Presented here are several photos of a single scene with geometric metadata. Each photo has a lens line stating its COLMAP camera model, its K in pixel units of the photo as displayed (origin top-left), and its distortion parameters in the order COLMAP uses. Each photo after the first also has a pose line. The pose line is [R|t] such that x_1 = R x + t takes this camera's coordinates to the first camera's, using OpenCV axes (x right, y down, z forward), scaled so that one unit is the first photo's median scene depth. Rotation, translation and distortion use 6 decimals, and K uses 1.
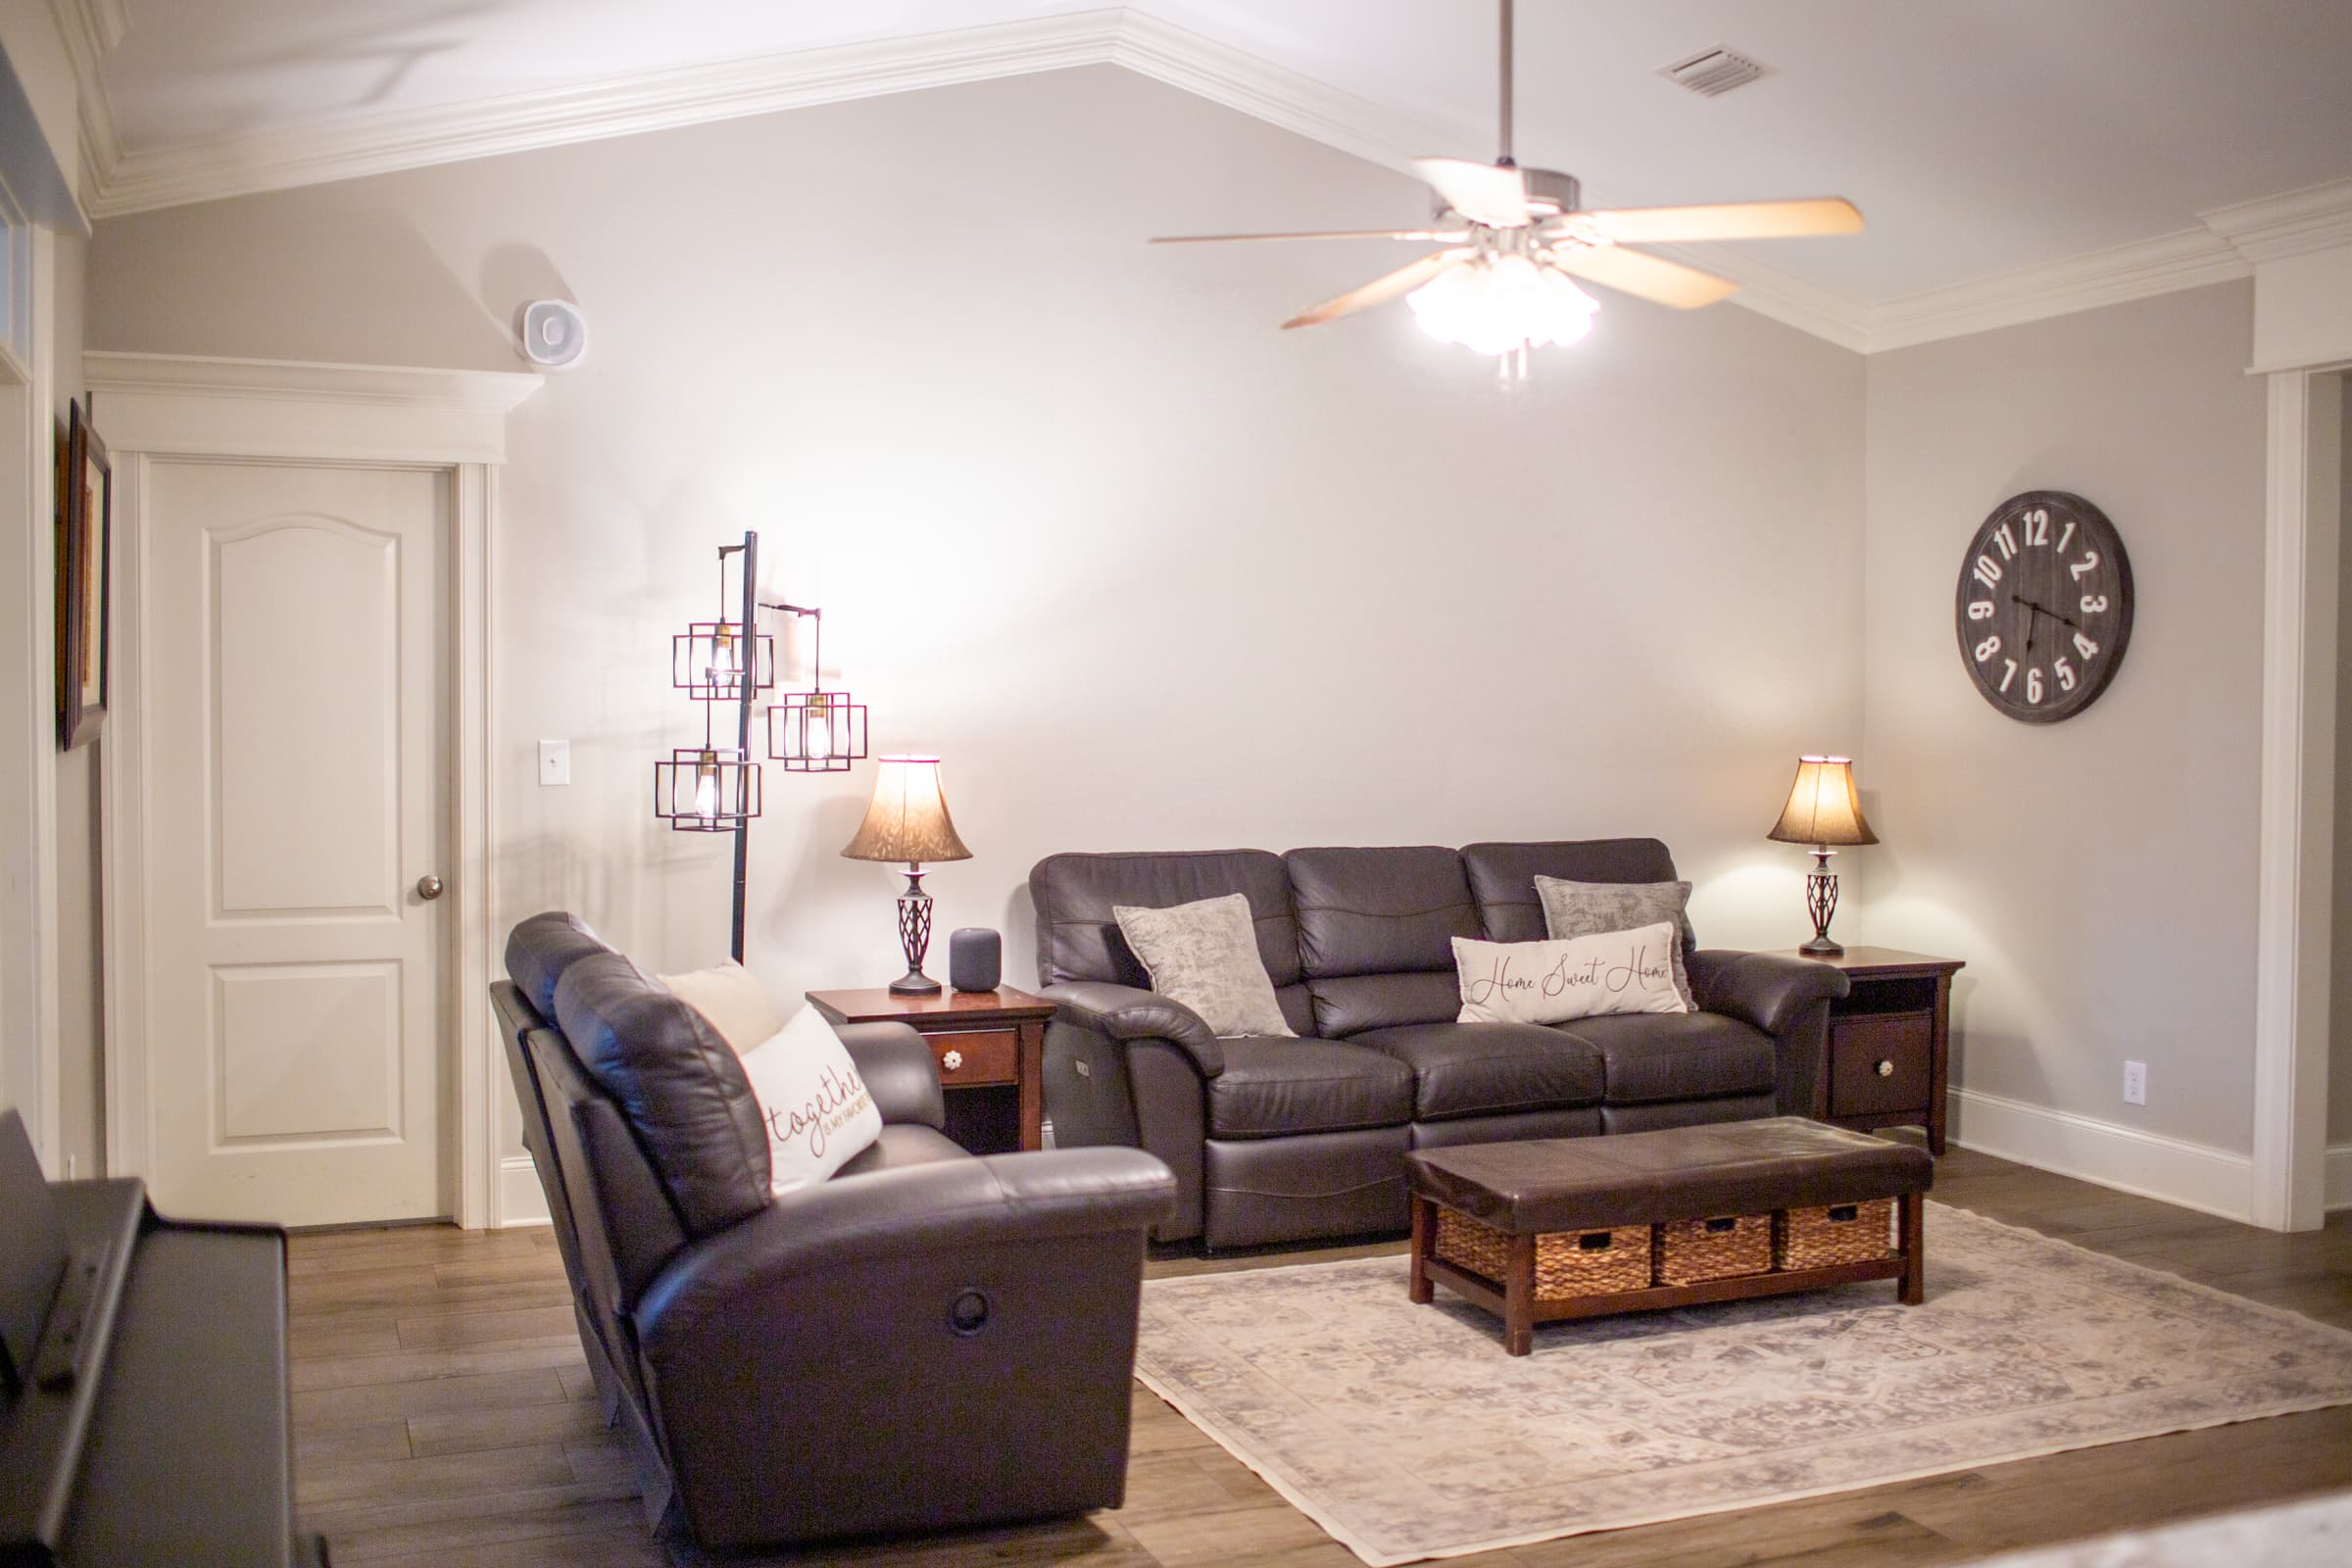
lens RADIAL K [[2275.1, 0, 1190.6], [0, 2275.1, 787.4], [0, 0, 1]] dist [-0.033618, 0.000000]
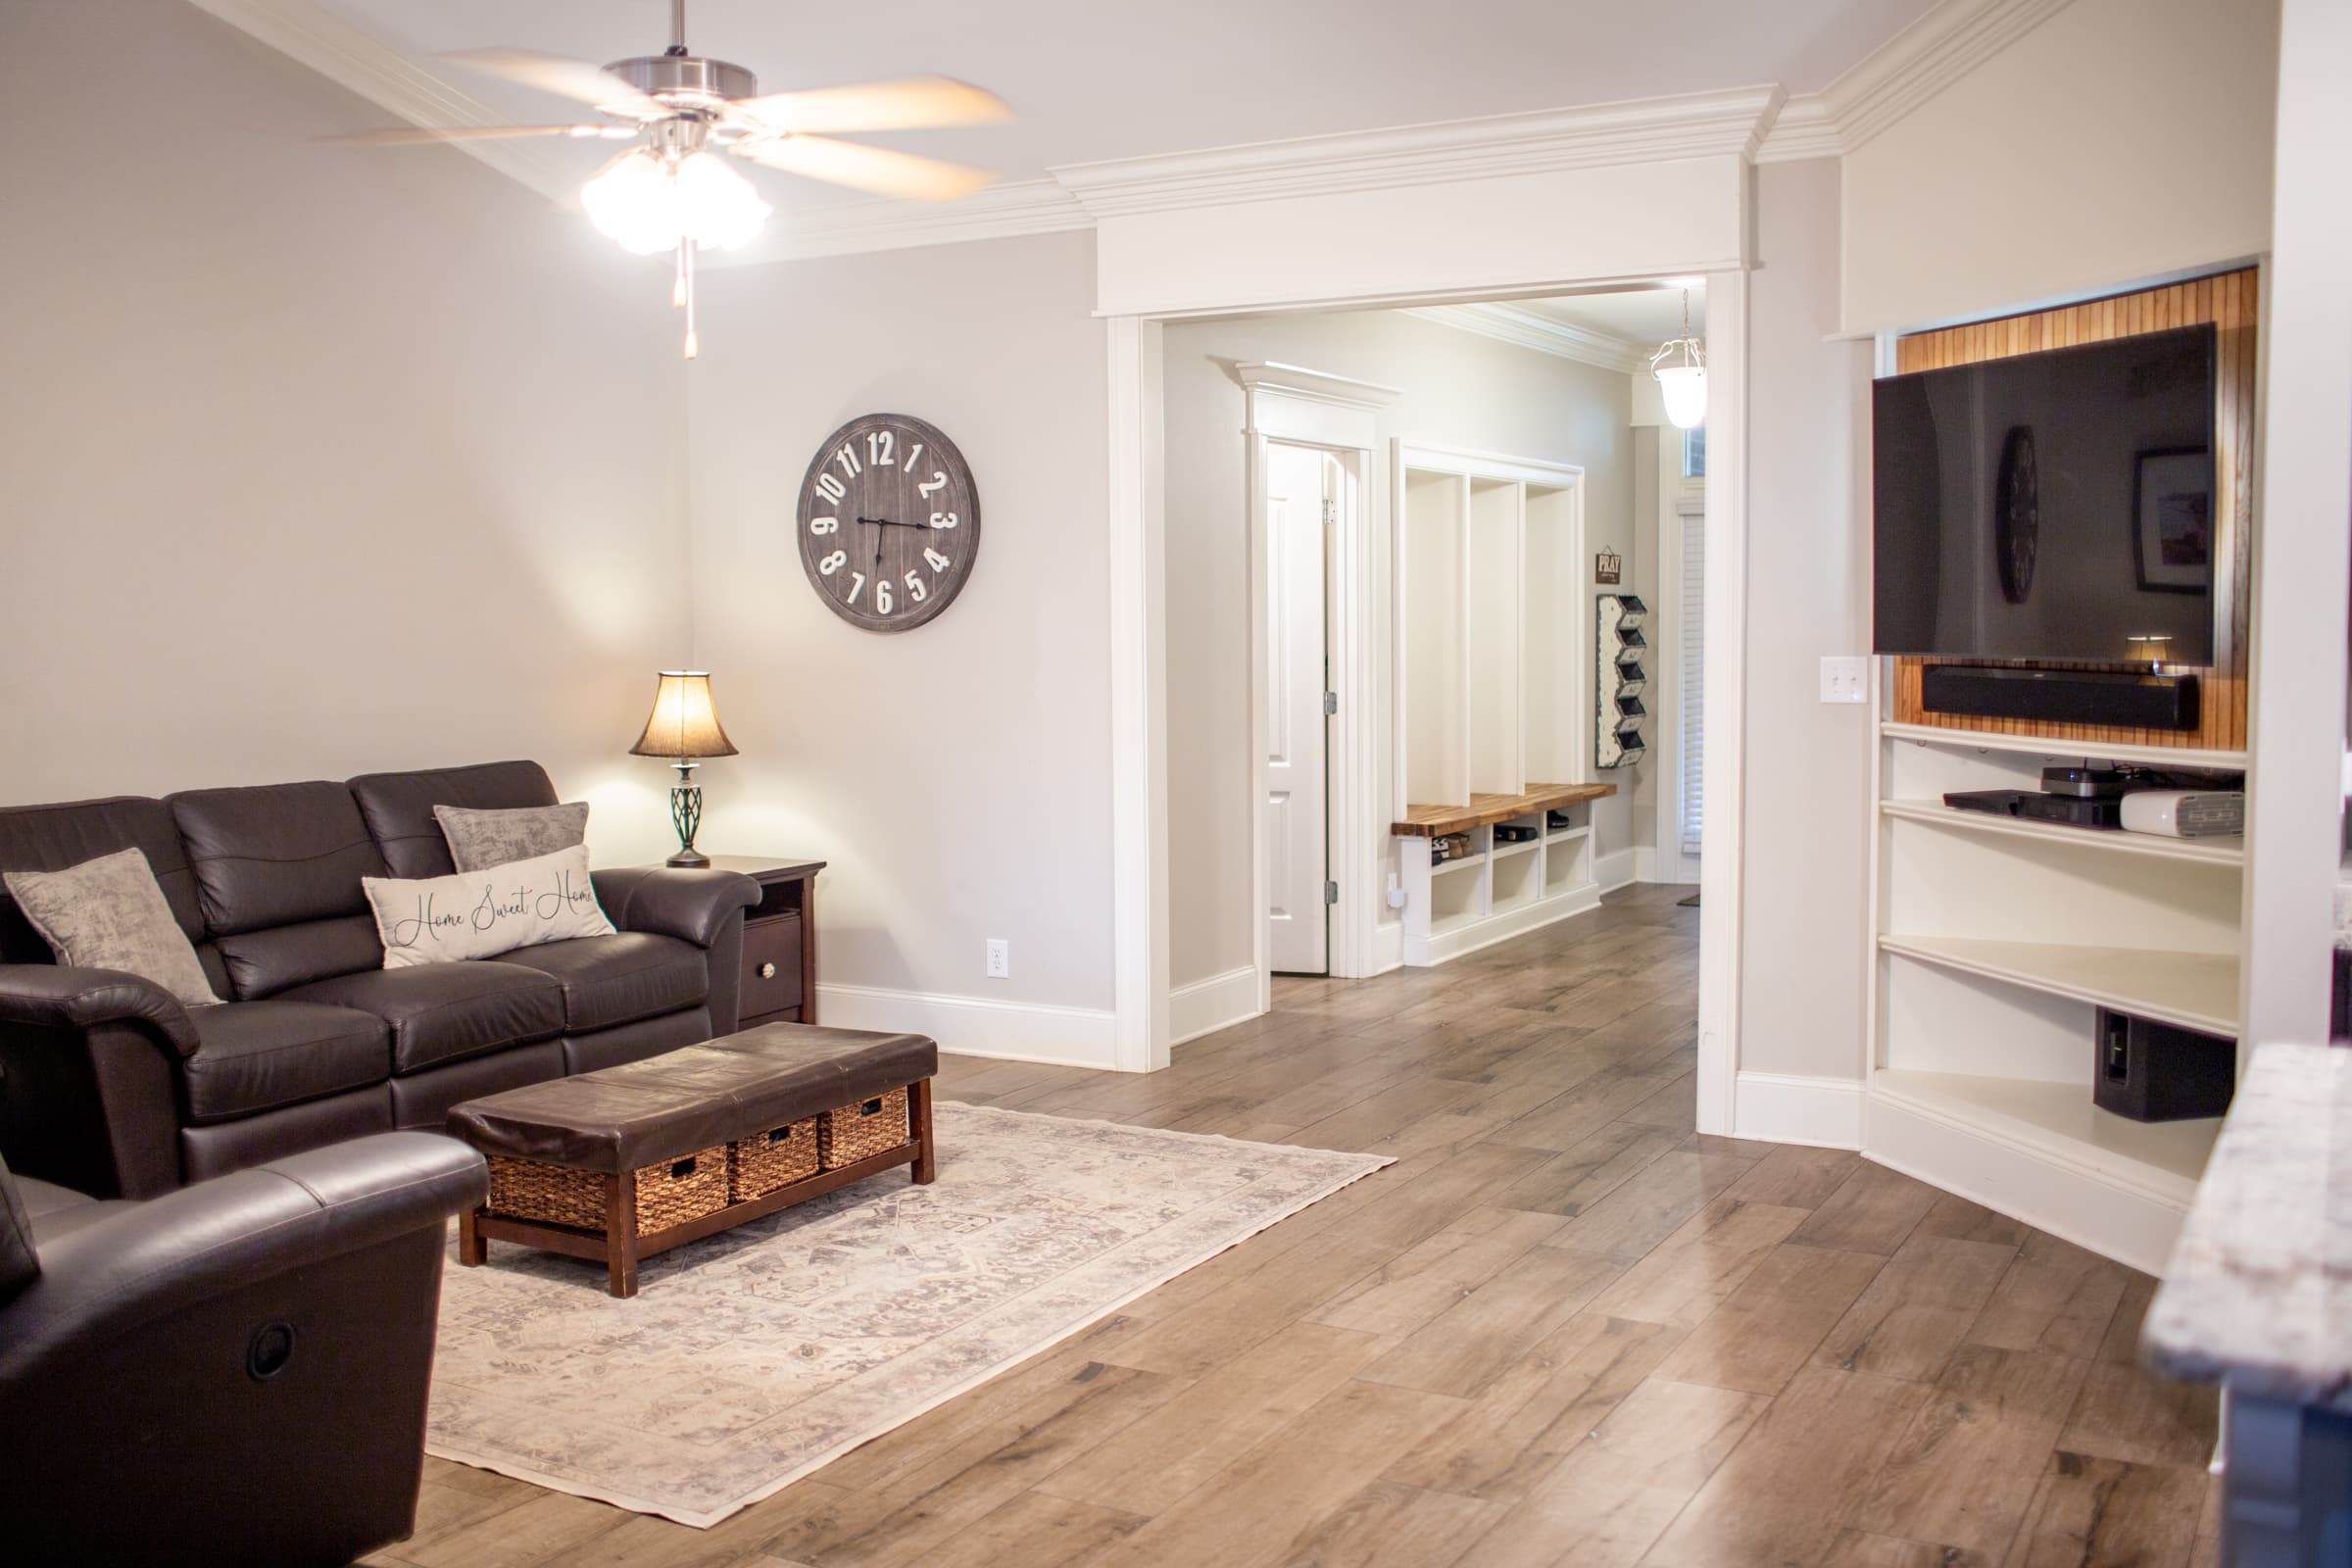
lens RADIAL K [[2275.1, 0, 1169.6], [0, 2275.1, 787.5], [0, 0, 1]] dist [-0.033618, 0.000000]
pose [[0.792171, -0.059857, 0.607357, -0.203276], [0.037611, 0.998075, 0.049307, -0.003981], [-0.609139, -0.016217, 0.792898, 0.081419]]
